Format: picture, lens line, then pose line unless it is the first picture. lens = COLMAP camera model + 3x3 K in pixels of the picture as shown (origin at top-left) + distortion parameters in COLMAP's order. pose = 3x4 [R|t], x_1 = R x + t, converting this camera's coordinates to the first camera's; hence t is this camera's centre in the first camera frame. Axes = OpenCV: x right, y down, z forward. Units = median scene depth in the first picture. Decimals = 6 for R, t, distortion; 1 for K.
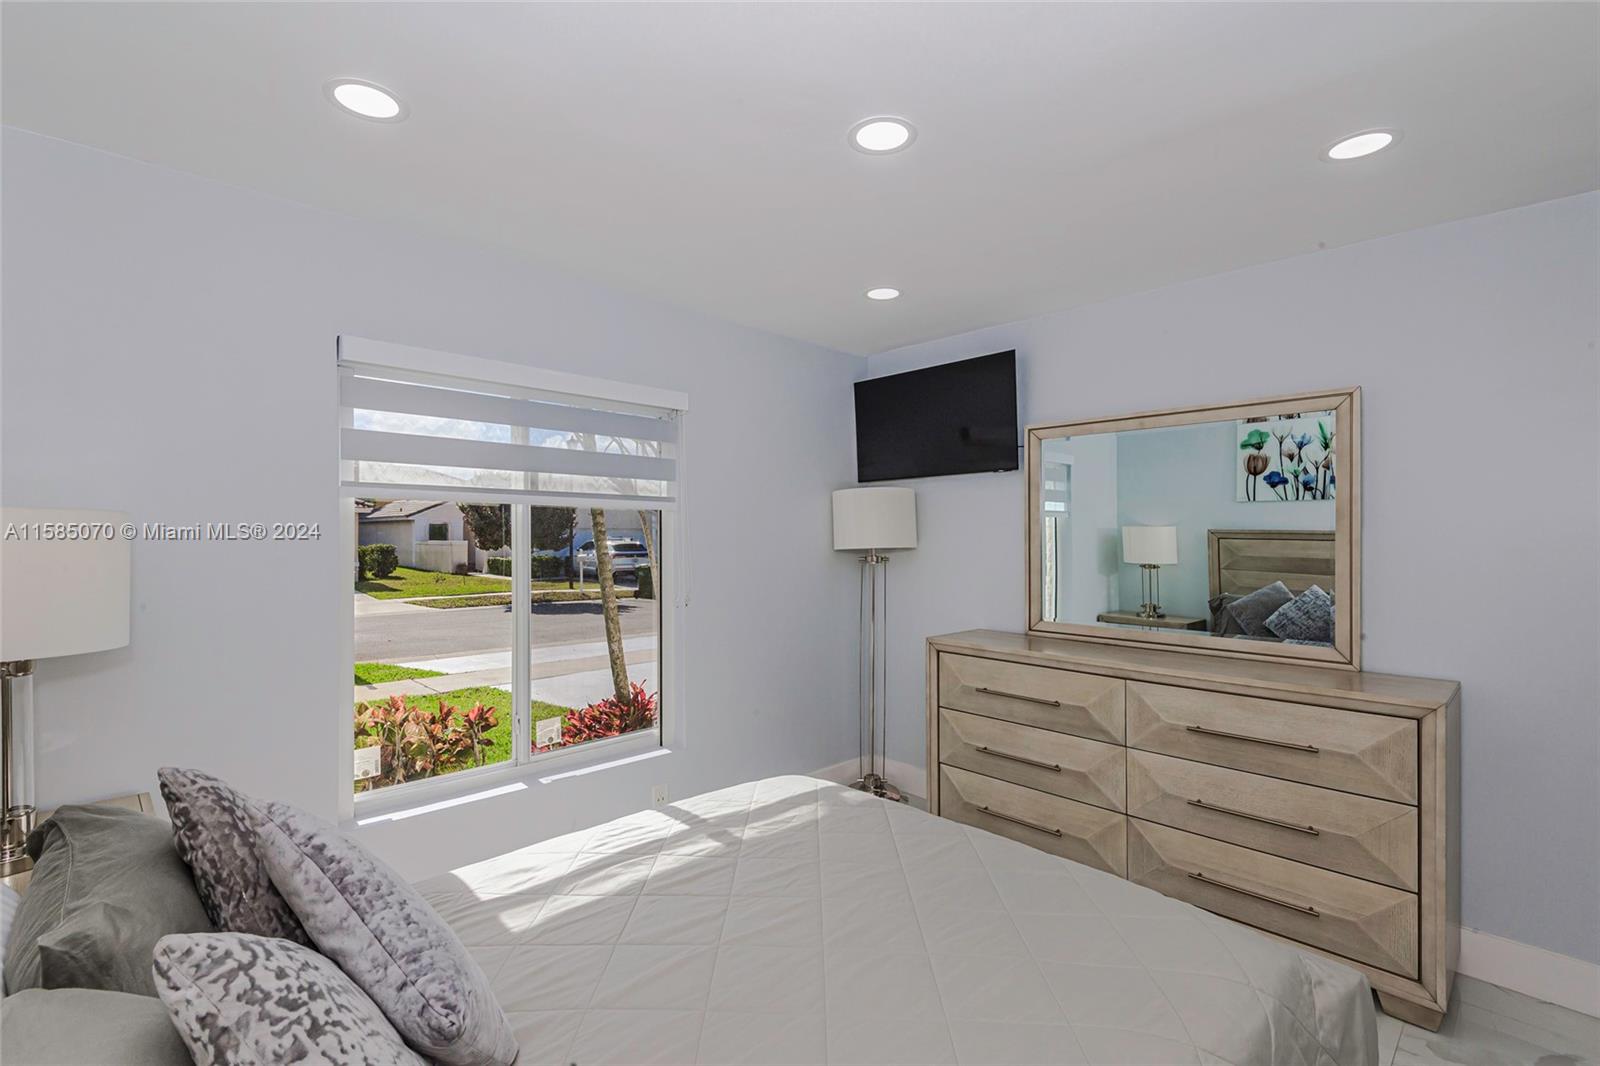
lens RADIAL K [[728.4, 0, 800.0], [0, 728.4, 533.0], [0, 0, 1]] dist [-0.000864, -0.001478]
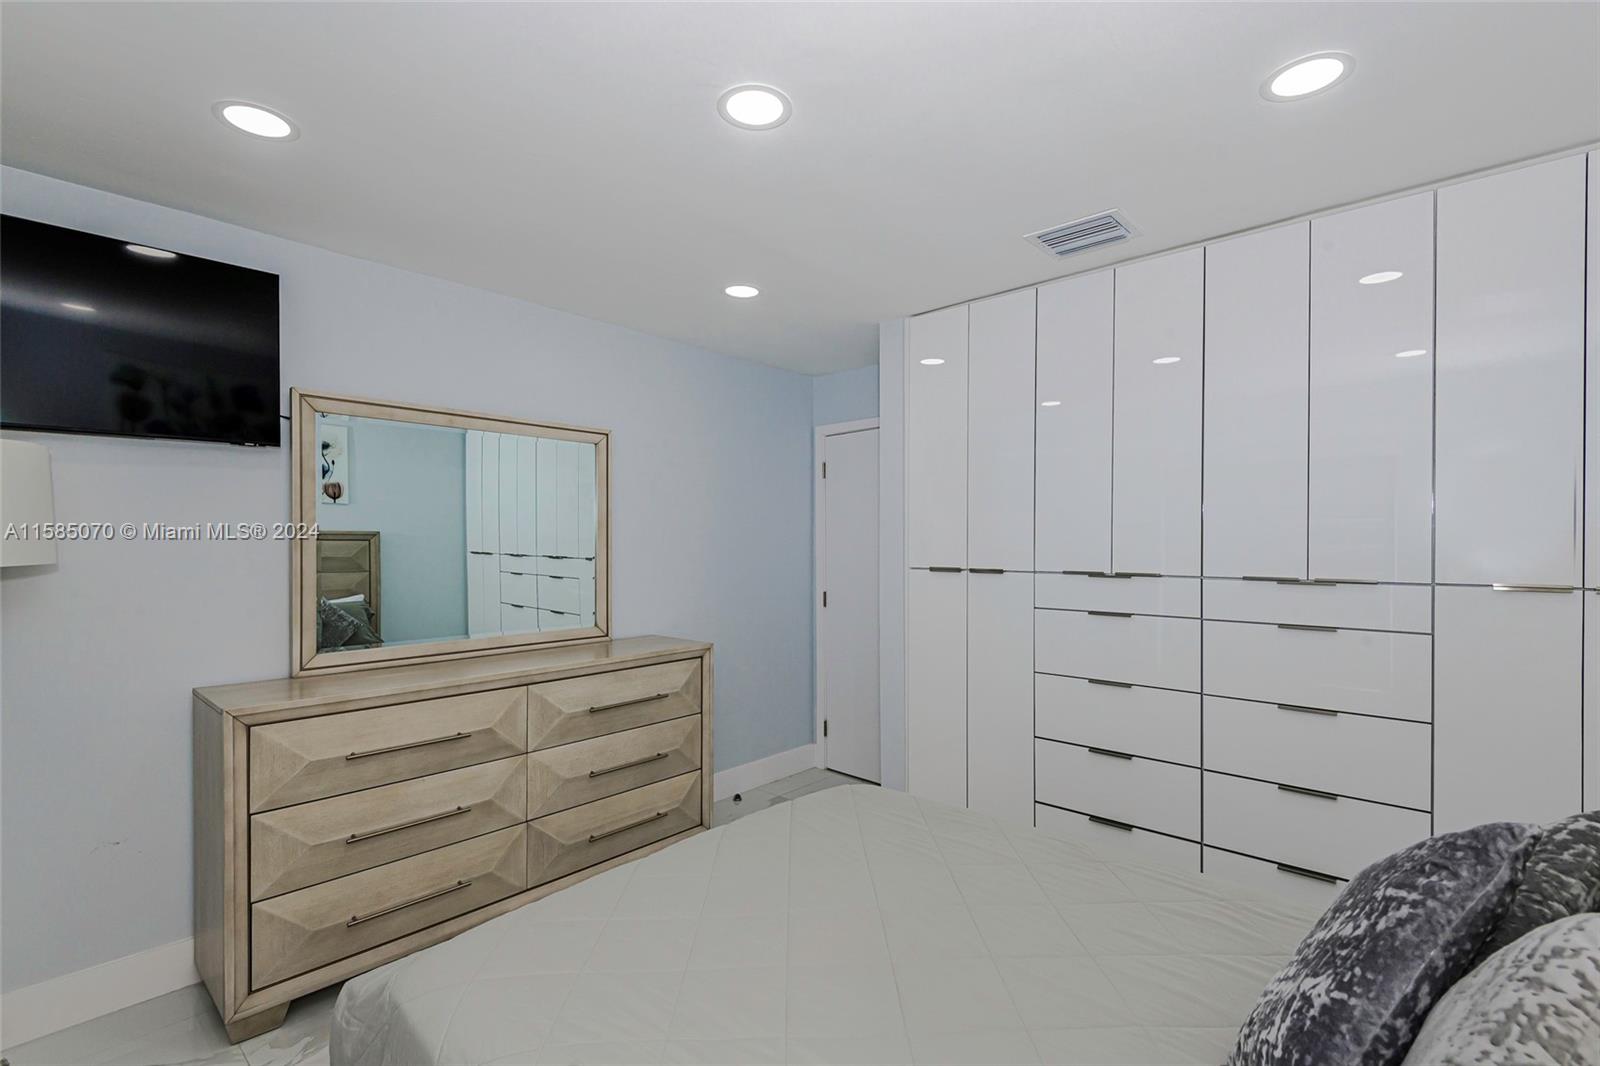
lens RADIAL K [[729.7, 0, 782.5], [0, 729.7, 534.1], [0, 0, 1]] dist [0.010263, -0.000390]
pose [[-0.076203, 0.005309, 0.997078, -0.604878], [-0.009100, 0.999940, -0.006020, -0.003027], [-0.997051, -0.009532, -0.076150, 0.766464]]
